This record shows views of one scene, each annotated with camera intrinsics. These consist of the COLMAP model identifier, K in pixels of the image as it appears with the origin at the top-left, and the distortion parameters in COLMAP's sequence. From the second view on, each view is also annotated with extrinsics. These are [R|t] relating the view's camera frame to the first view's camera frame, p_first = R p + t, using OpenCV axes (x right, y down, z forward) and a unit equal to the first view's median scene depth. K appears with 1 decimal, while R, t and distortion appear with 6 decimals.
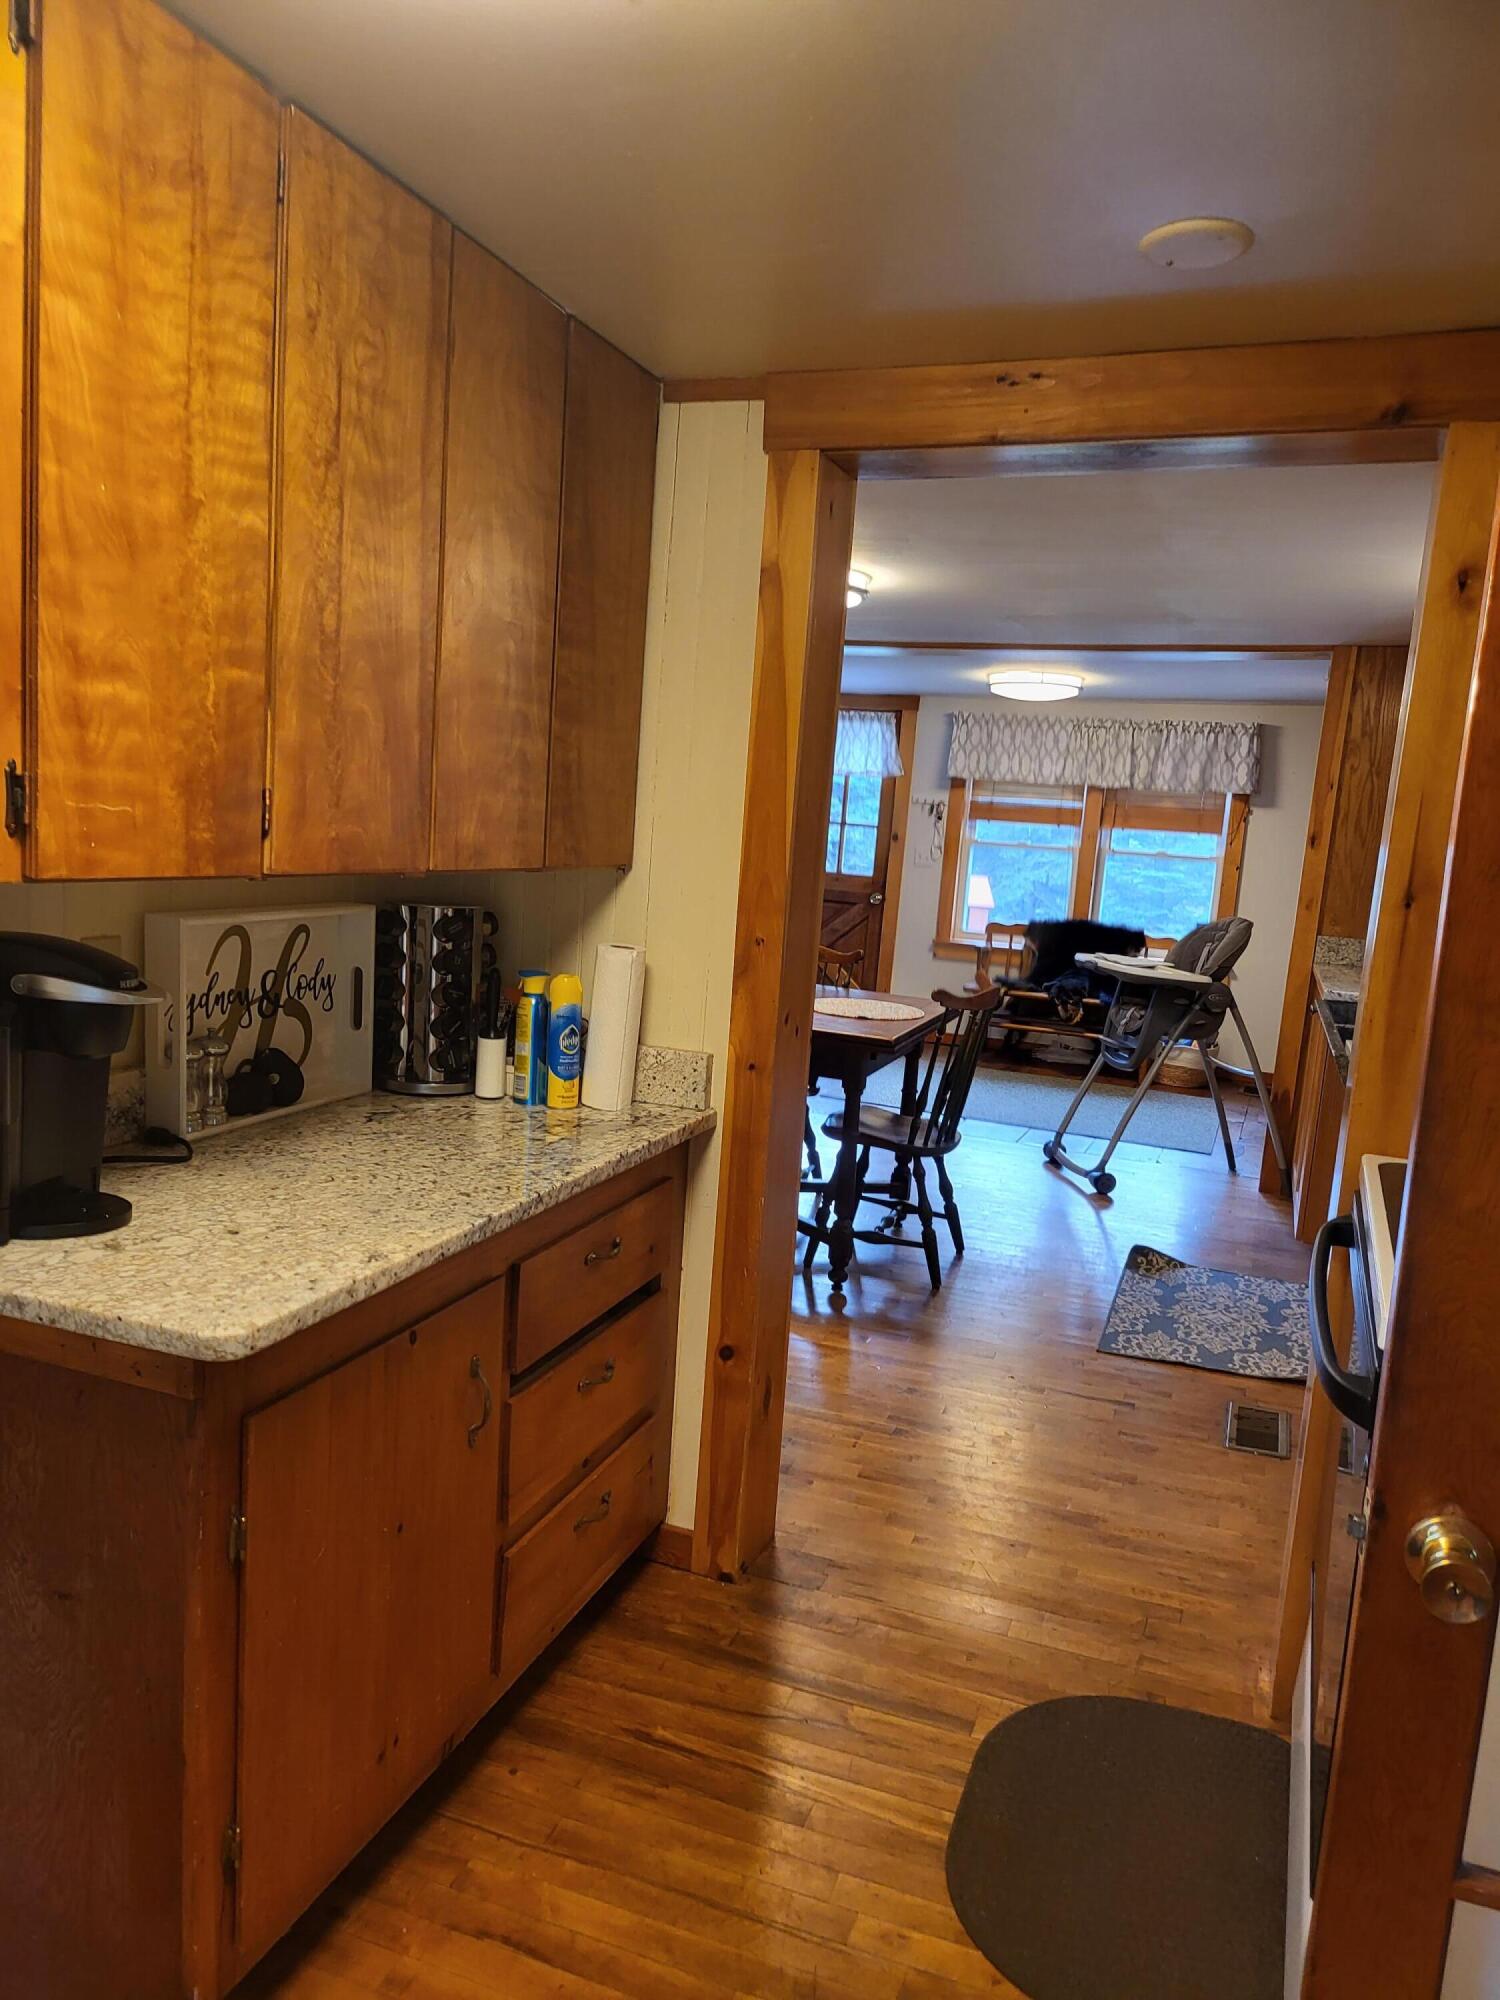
lens RADIAL K [[1399.7, 0, 747.1], [0, 1399.7, 1020.2], [0, 0, 1]] dist [0.022356, -0.006613]
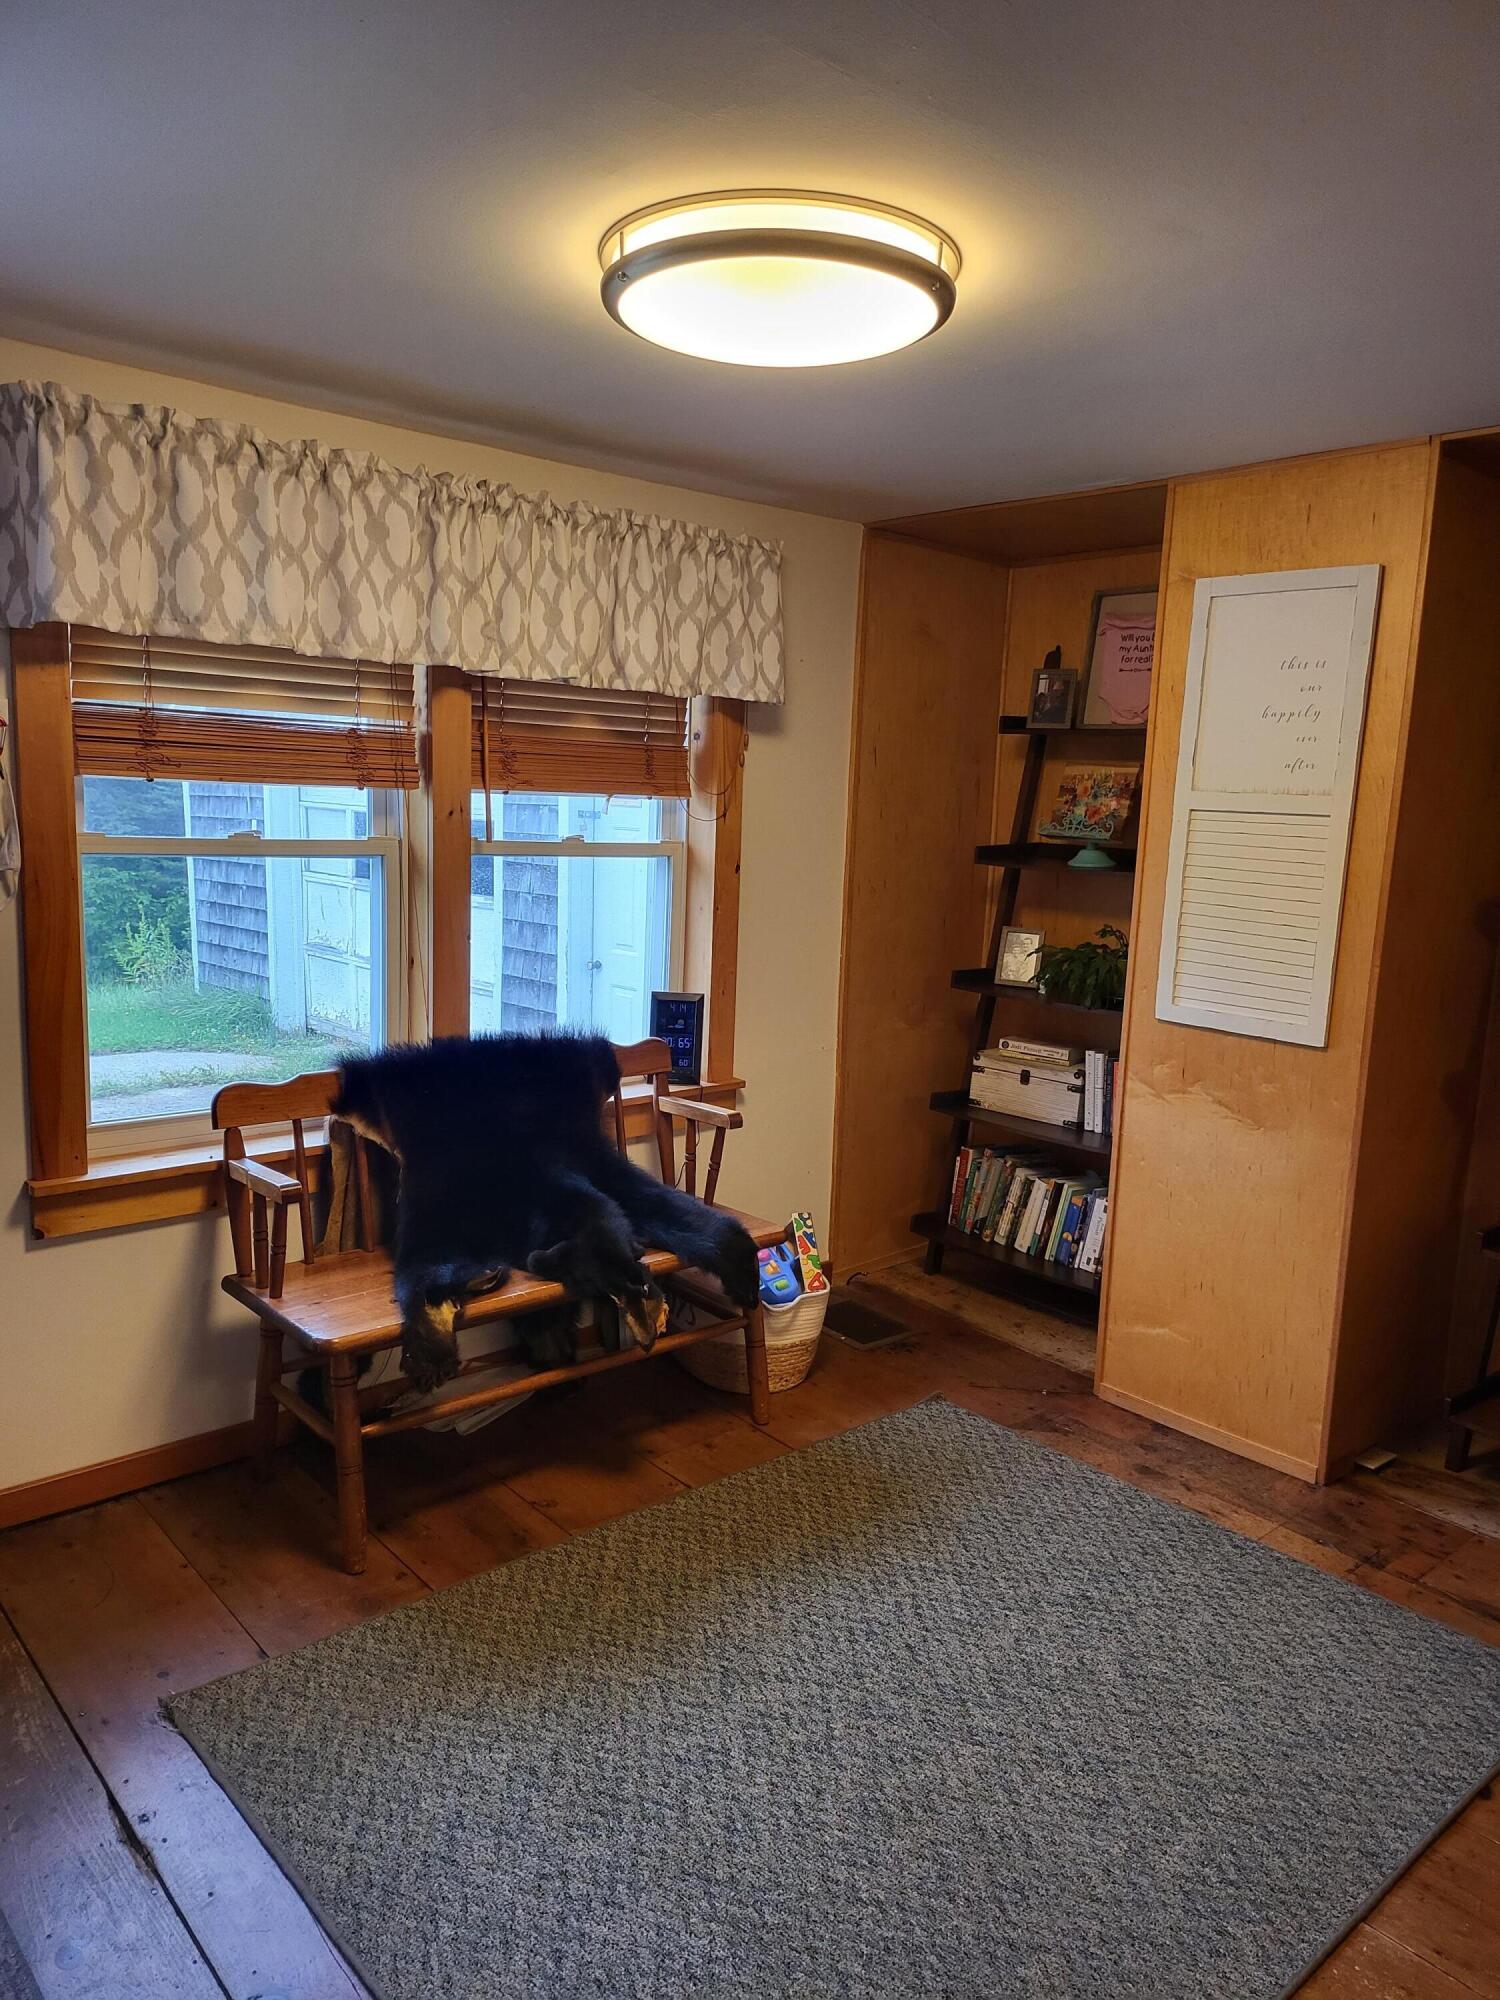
lens RADIAL K [[1399.7, 0, 747.4], [0, 1399.7, 996.7], [0, 0, 1]] dist [0.022356, -0.006613]
pose [[0.448538, -0.174267, 0.876610, -0.051957], [0.117388, 0.983797, 0.135511, -0.124057], [-0.886021, 0.042121, 0.461727, 0.763970]]
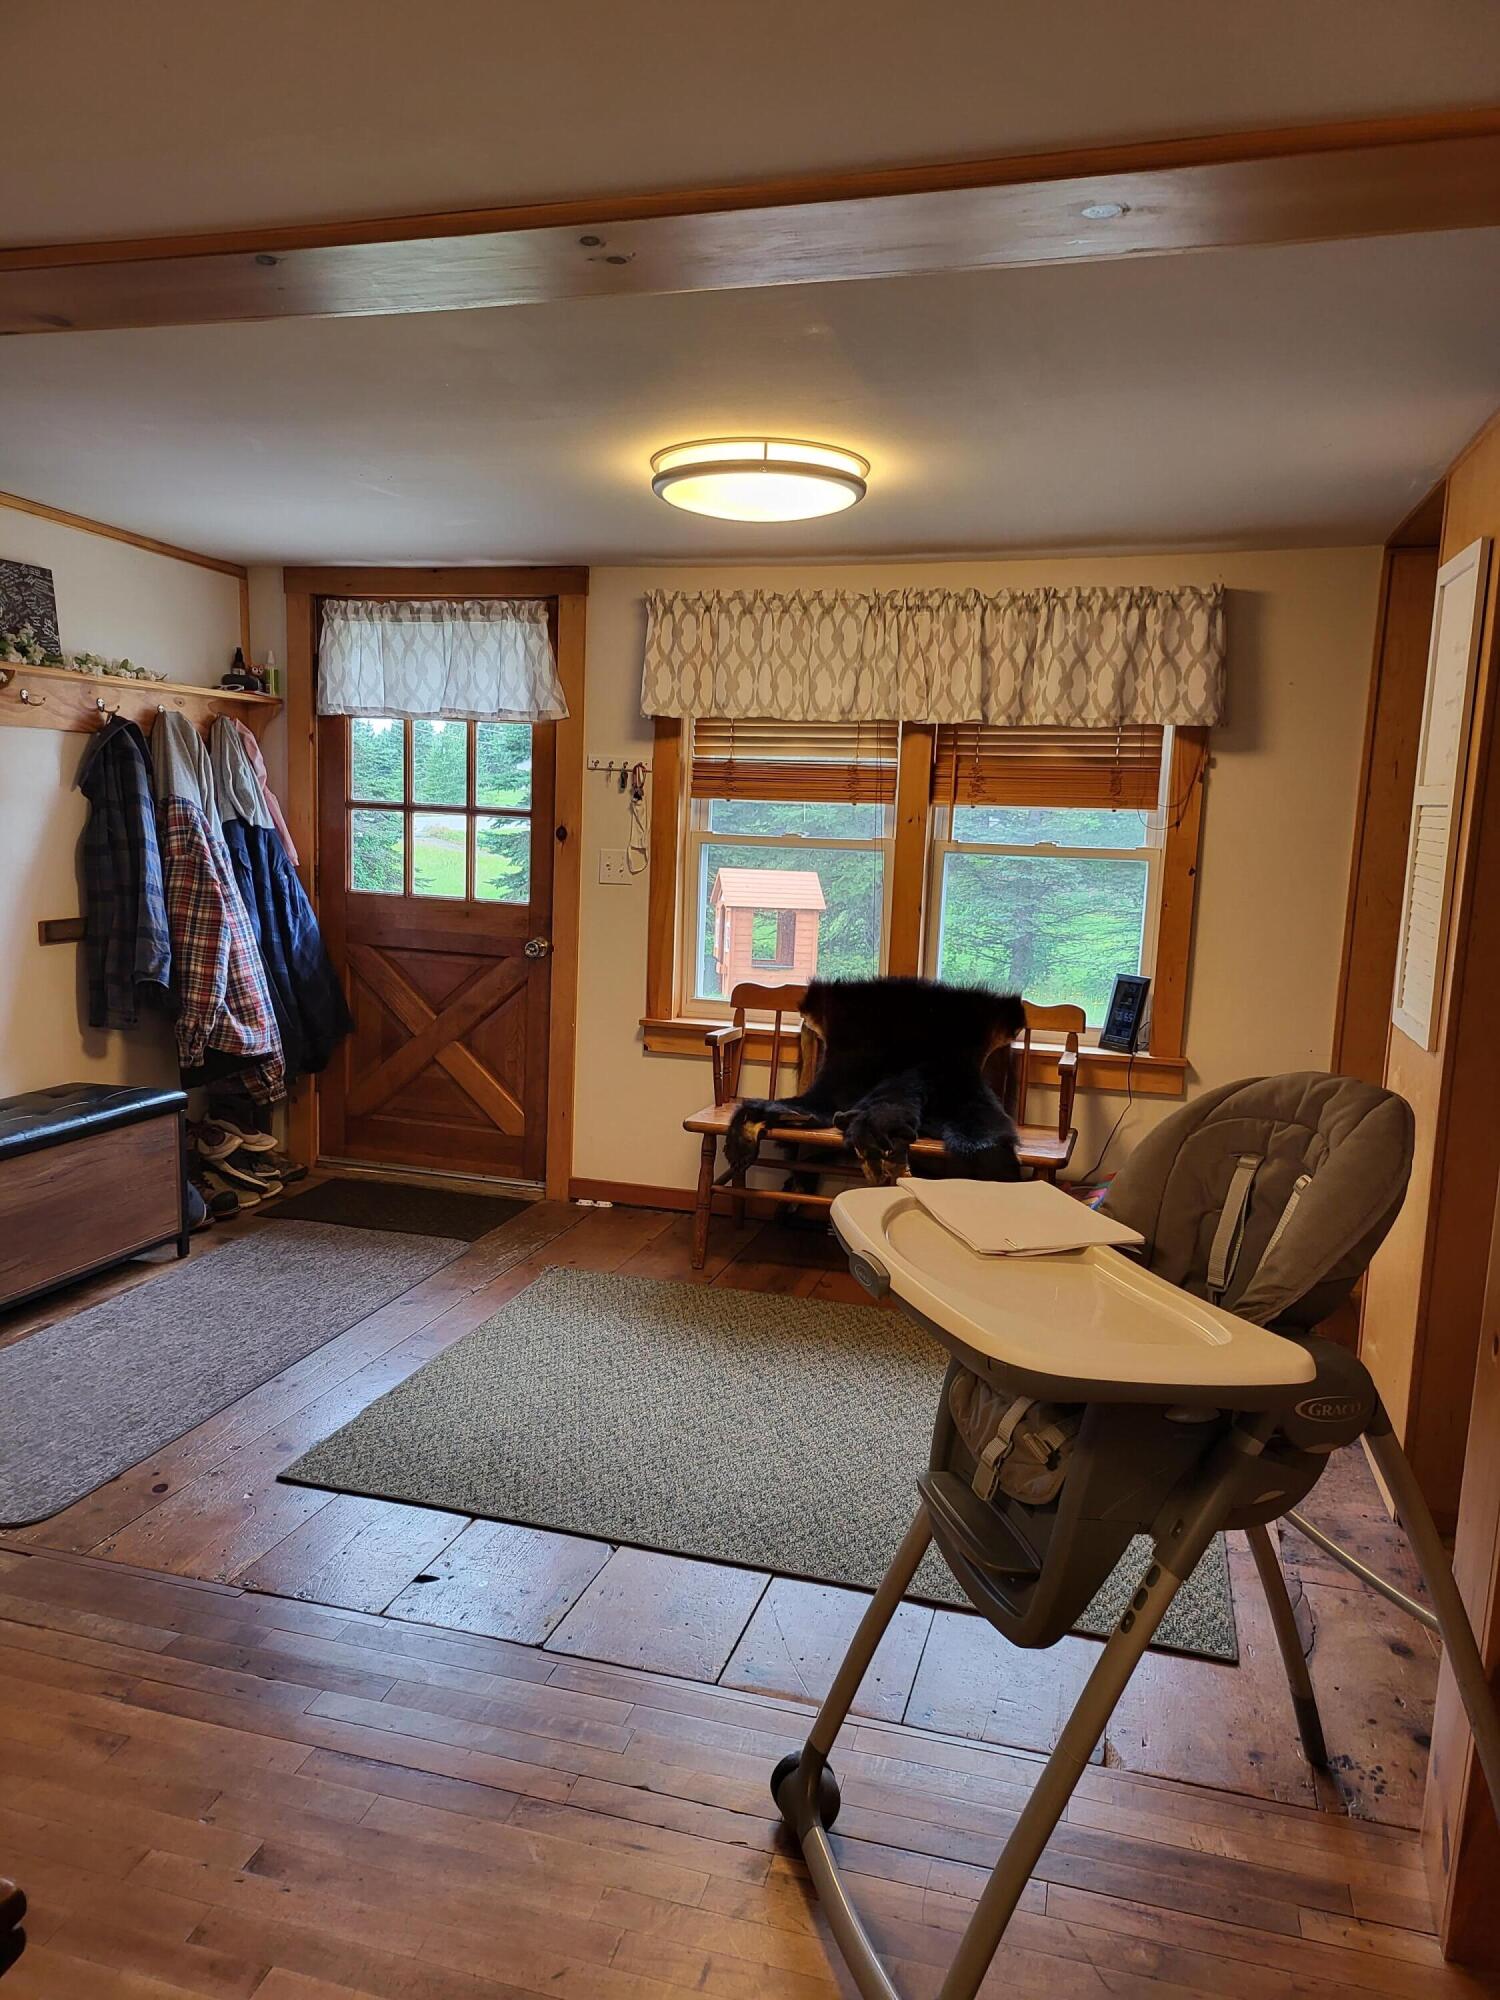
lens RADIAL K [[1399.7, 0, 749.7], [0, 1399.7, 1010.0], [0, 0, 1]] dist [0.022356, -0.006613]
pose [[0.994713, -0.048289, 0.090632, 0.132532], [0.048136, 0.998833, 0.003874, -0.064516], [-0.090714, 0.000510, 0.995877, 0.480799]]
